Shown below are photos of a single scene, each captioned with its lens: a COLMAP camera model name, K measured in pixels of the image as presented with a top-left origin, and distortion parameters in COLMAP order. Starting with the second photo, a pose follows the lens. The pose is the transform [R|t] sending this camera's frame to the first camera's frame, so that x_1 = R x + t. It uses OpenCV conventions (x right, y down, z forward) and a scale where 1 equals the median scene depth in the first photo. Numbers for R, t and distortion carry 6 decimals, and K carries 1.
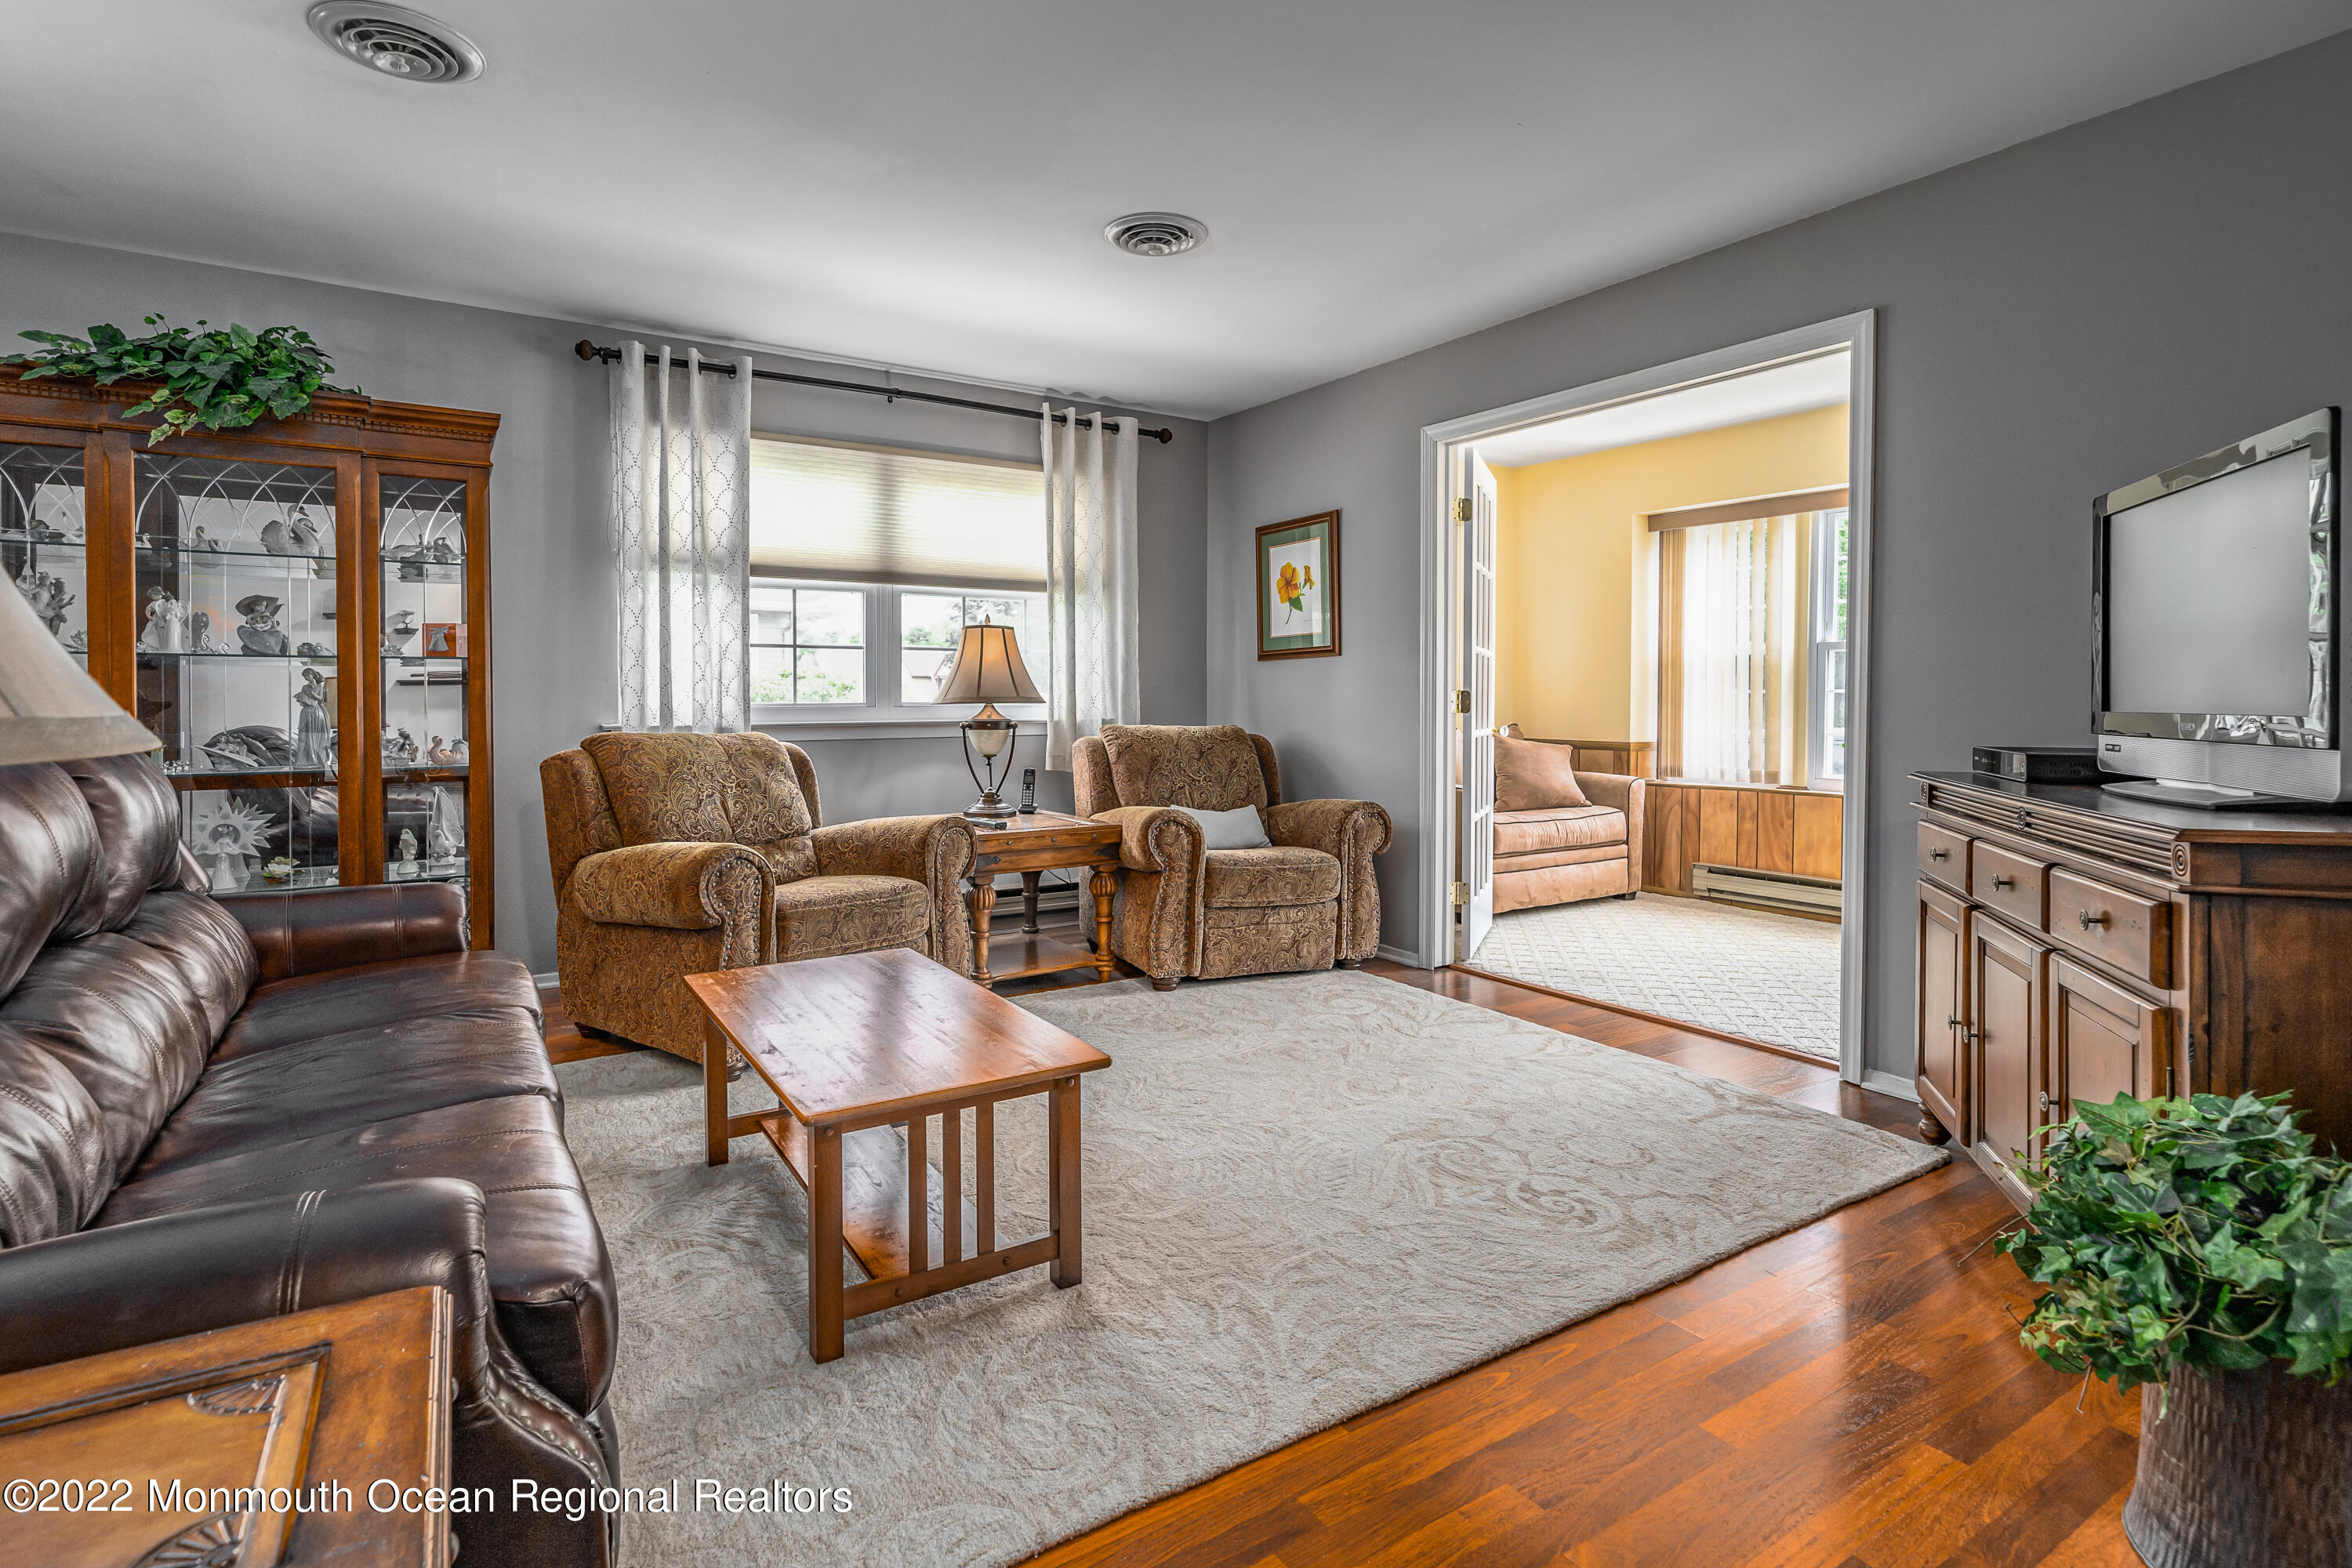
lens RADIAL K [[1125.3, 0, 1140.3], [0, 1125.3, 717.6], [0, 0, 1]] dist [0.001204, 0.000031]
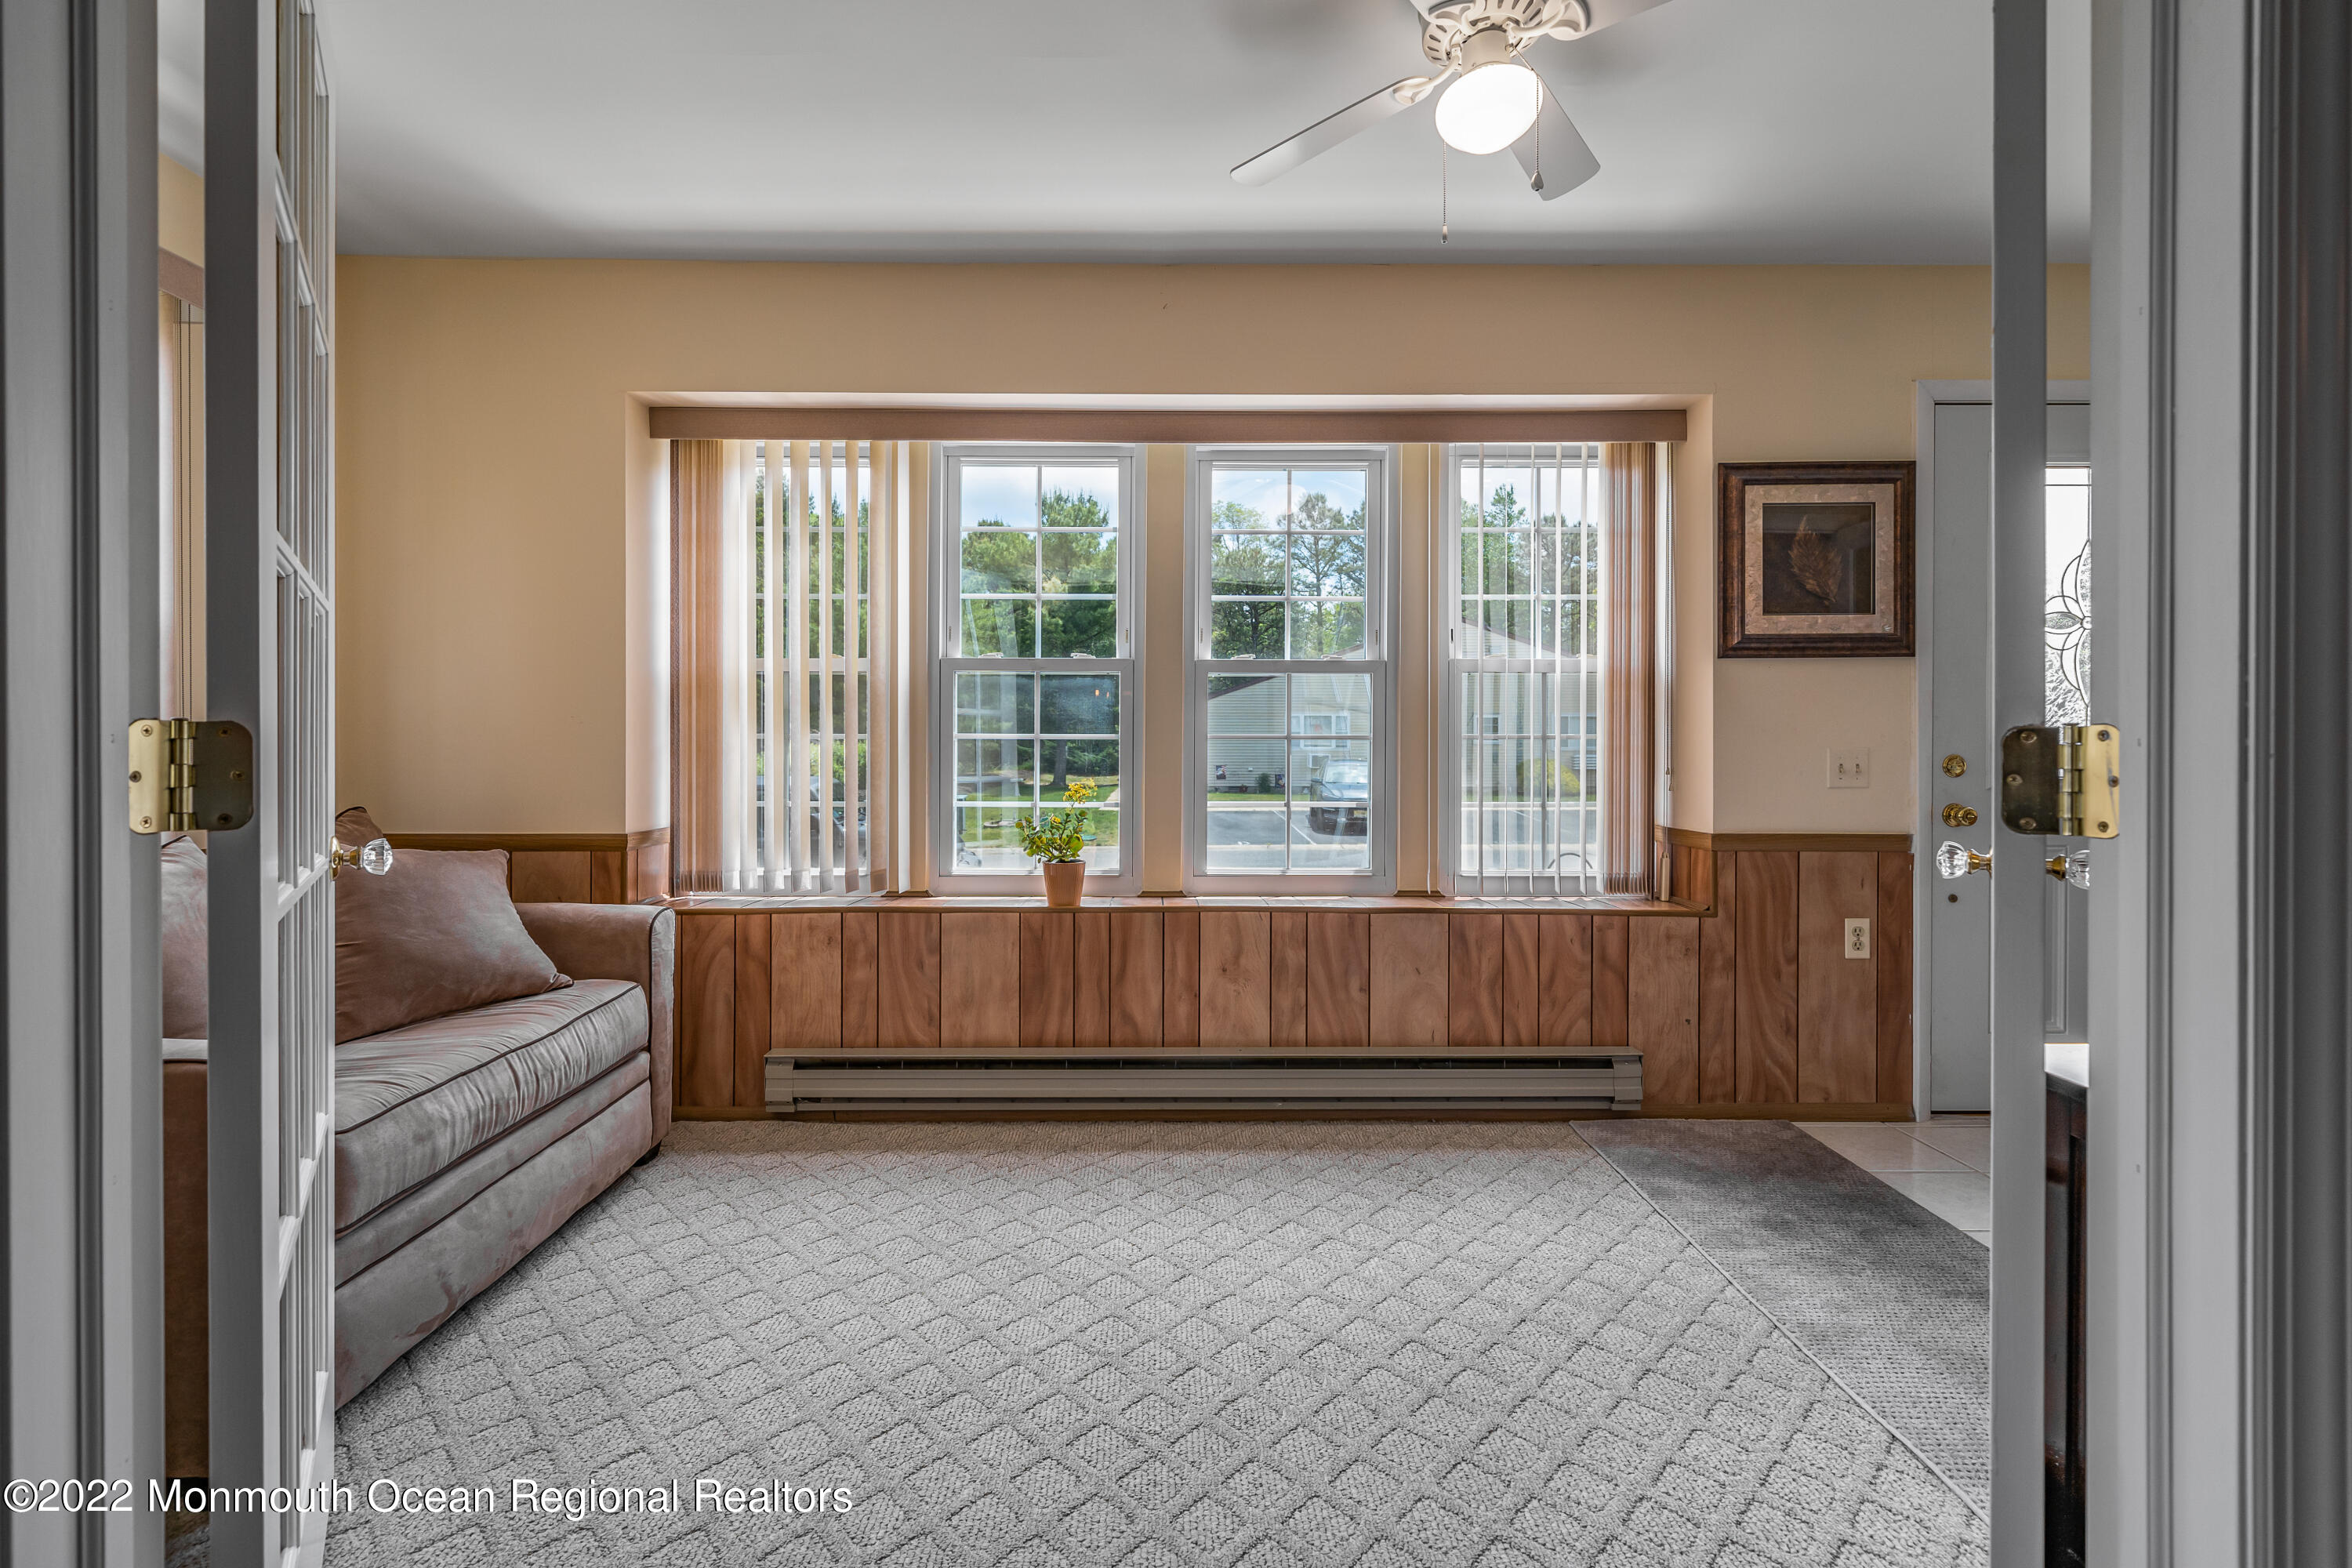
lens RADIAL K [[1044.8, 0, 1153.5], [0, 1044.8, 752.5], [0, 0, 1]] dist [-0.000101, 0.000020]
pose [[0.524056, -0.007512, 0.851651, 0.165821], [0.014496, 0.999895, -0.000101, -0.012043], [-0.851560, 0.012398, 0.524110, 0.580979]]
